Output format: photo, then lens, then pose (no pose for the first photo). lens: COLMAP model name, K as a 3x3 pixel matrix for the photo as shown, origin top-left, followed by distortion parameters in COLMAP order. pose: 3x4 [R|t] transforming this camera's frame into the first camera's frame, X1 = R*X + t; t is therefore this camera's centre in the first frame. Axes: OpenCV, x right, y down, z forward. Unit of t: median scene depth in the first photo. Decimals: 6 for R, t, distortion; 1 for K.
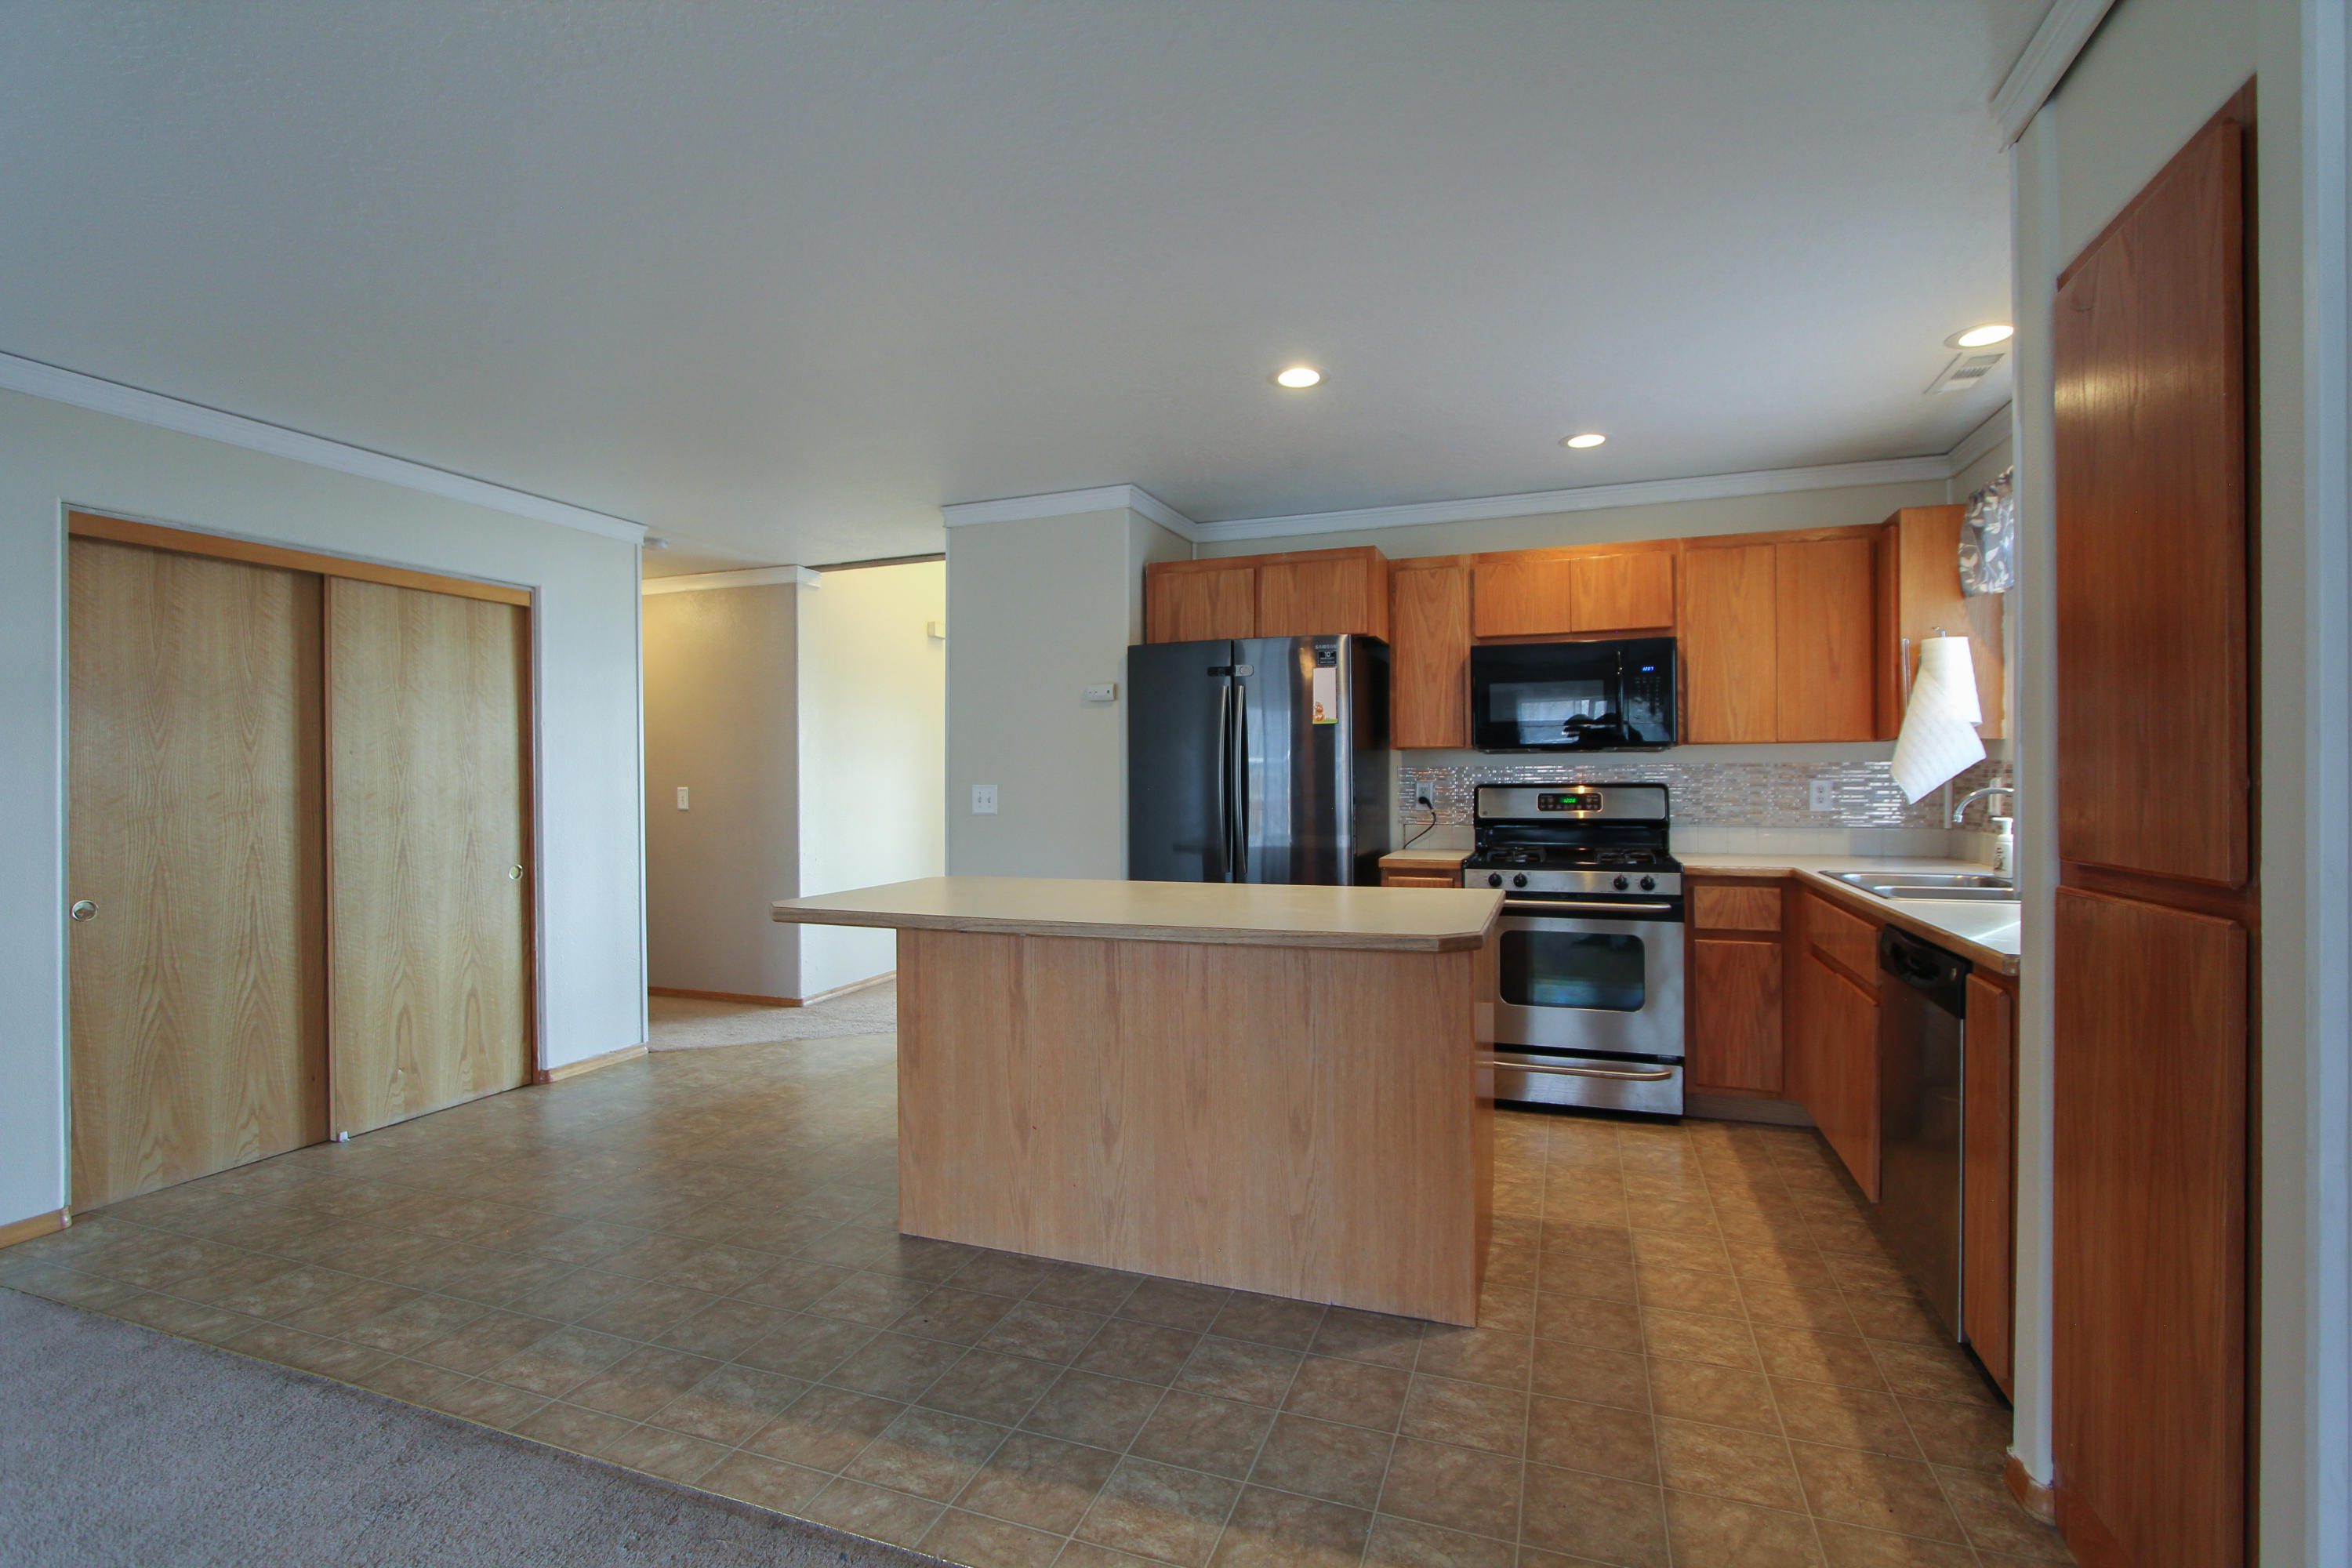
lens RADIAL K [[1075.4, 0, 1177.8], [0, 1075.4, 779.1], [0, 0, 1]] dist [-0.016830, 0.002701]
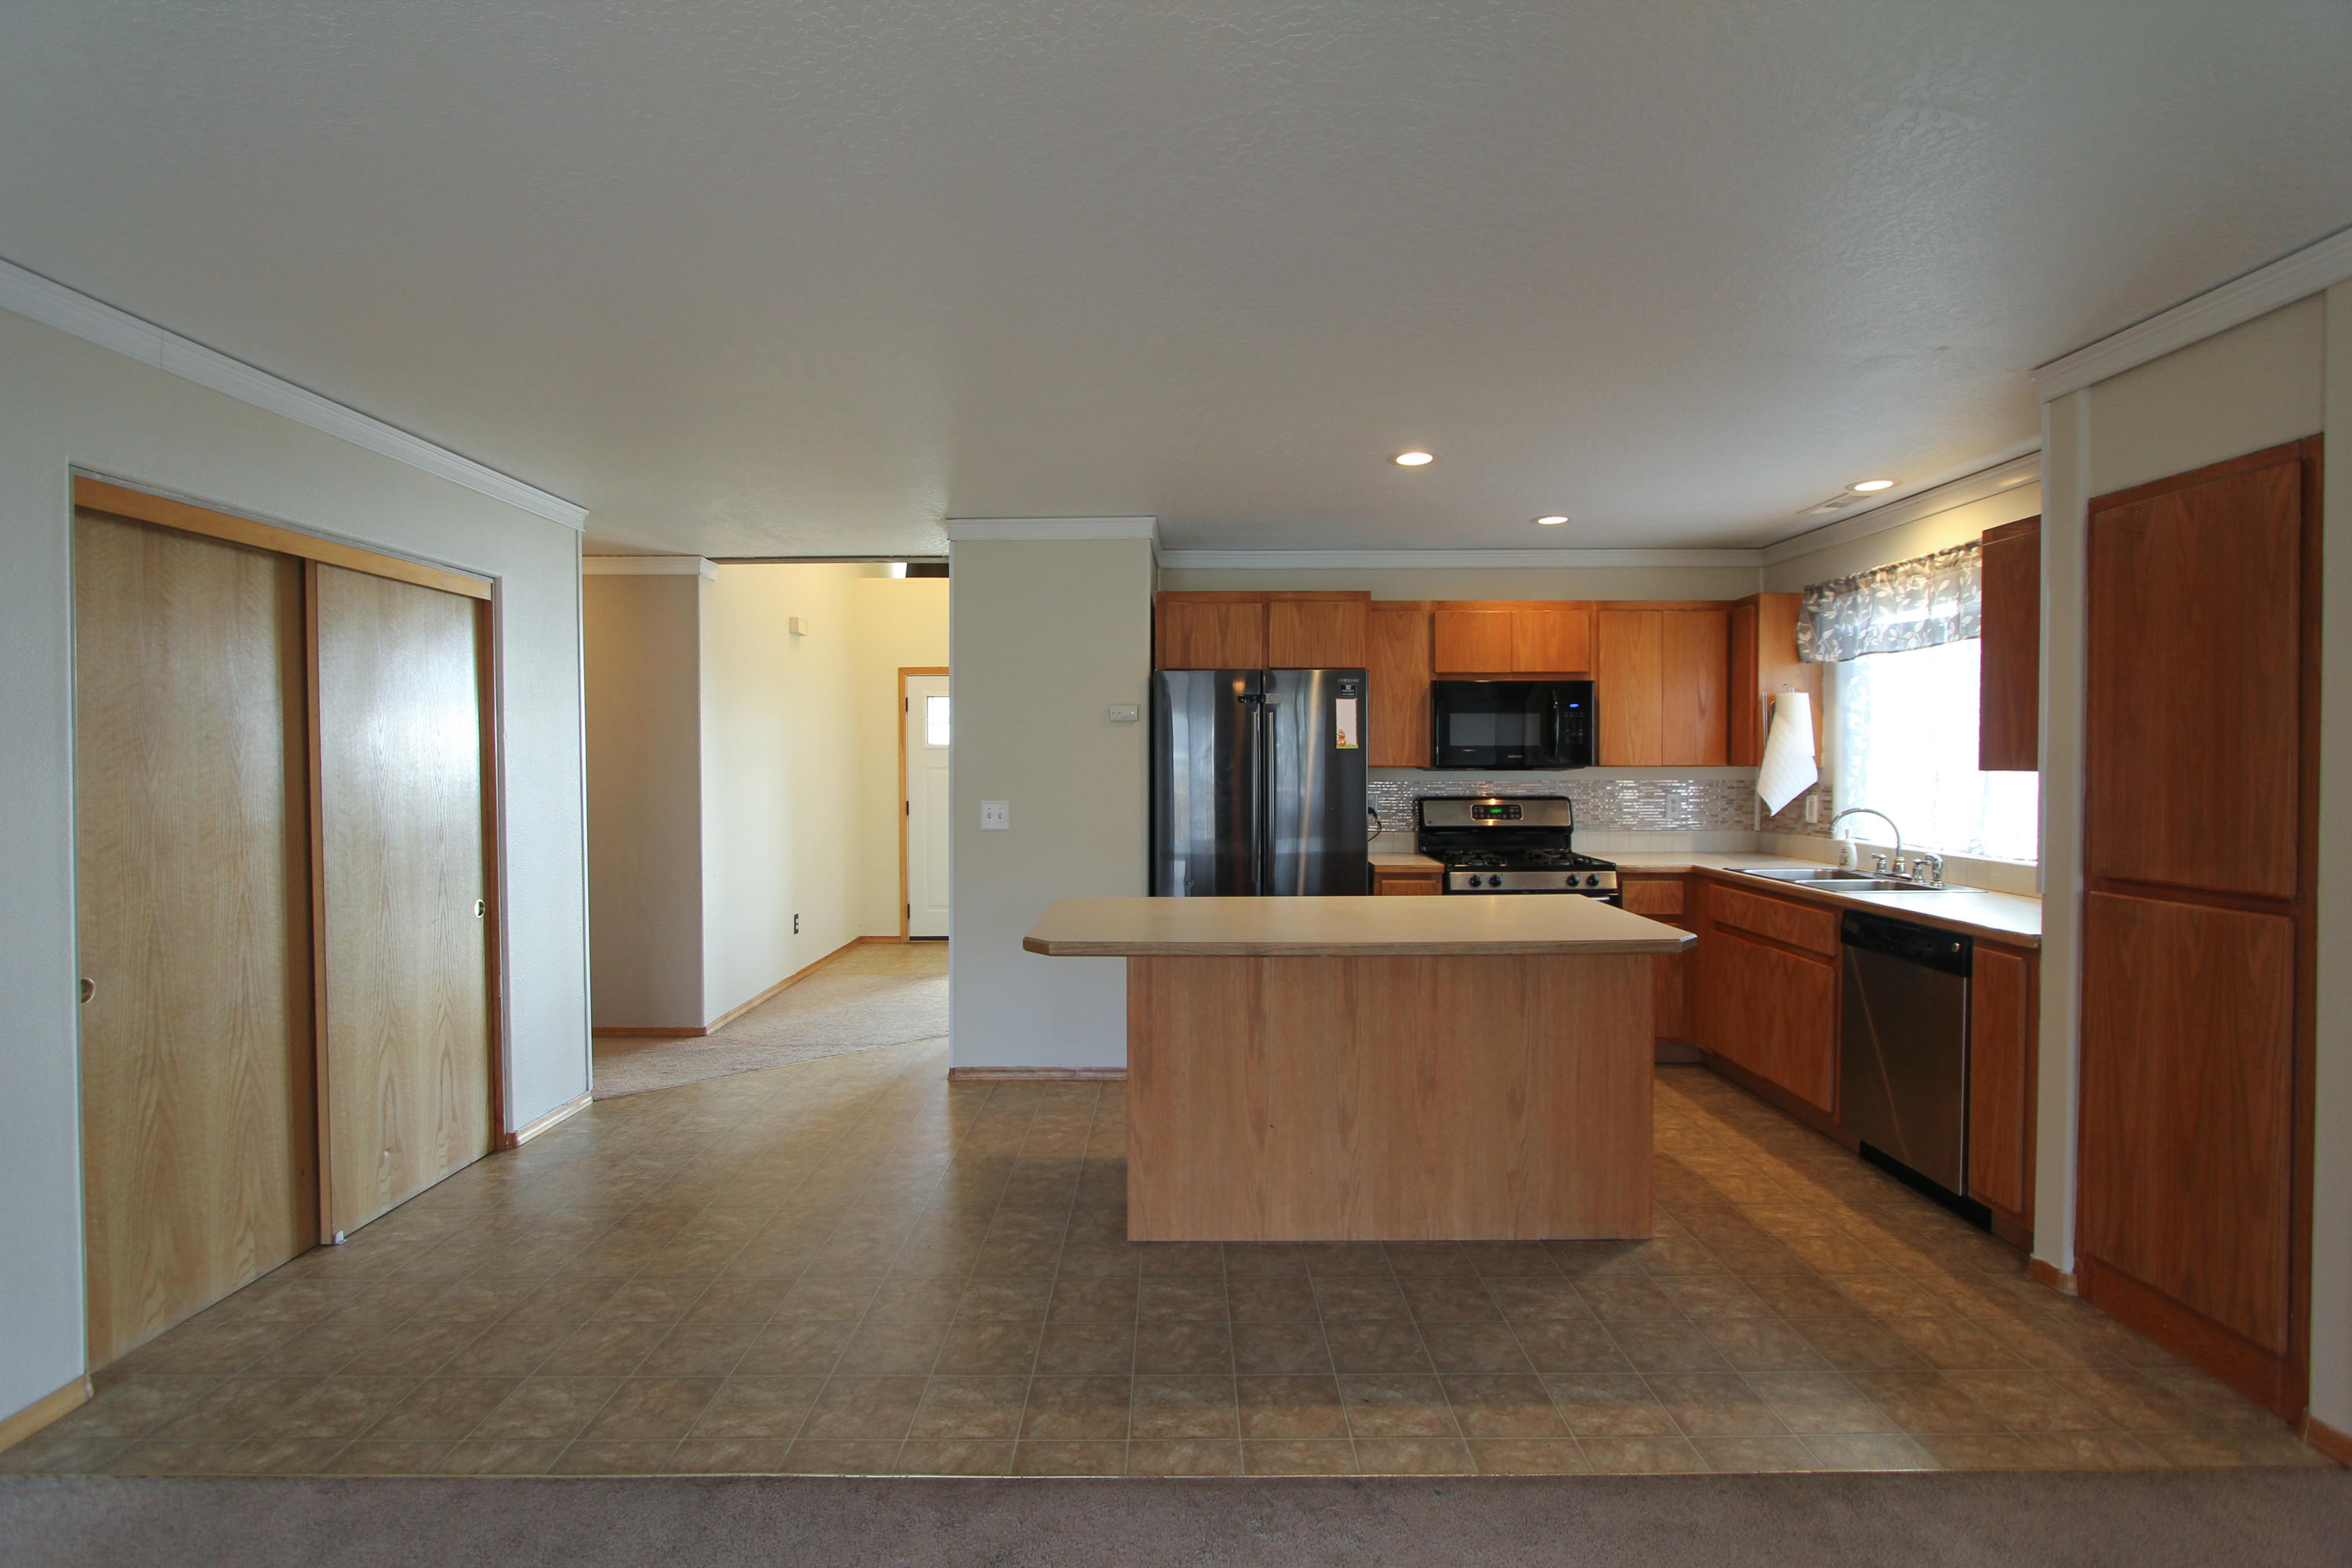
lens RADIAL K [[1075.4, 0, 1177.3], [0, 1075.4, 778.6], [0, 0, 1]] dist [-0.016830, 0.002701]
pose [[0.938328, -0.001579, 0.345742, -0.500986], [-0.003902, 0.999877, 0.015158, -0.042901], [-0.345724, -0.015572, 0.938207, -0.003310]]
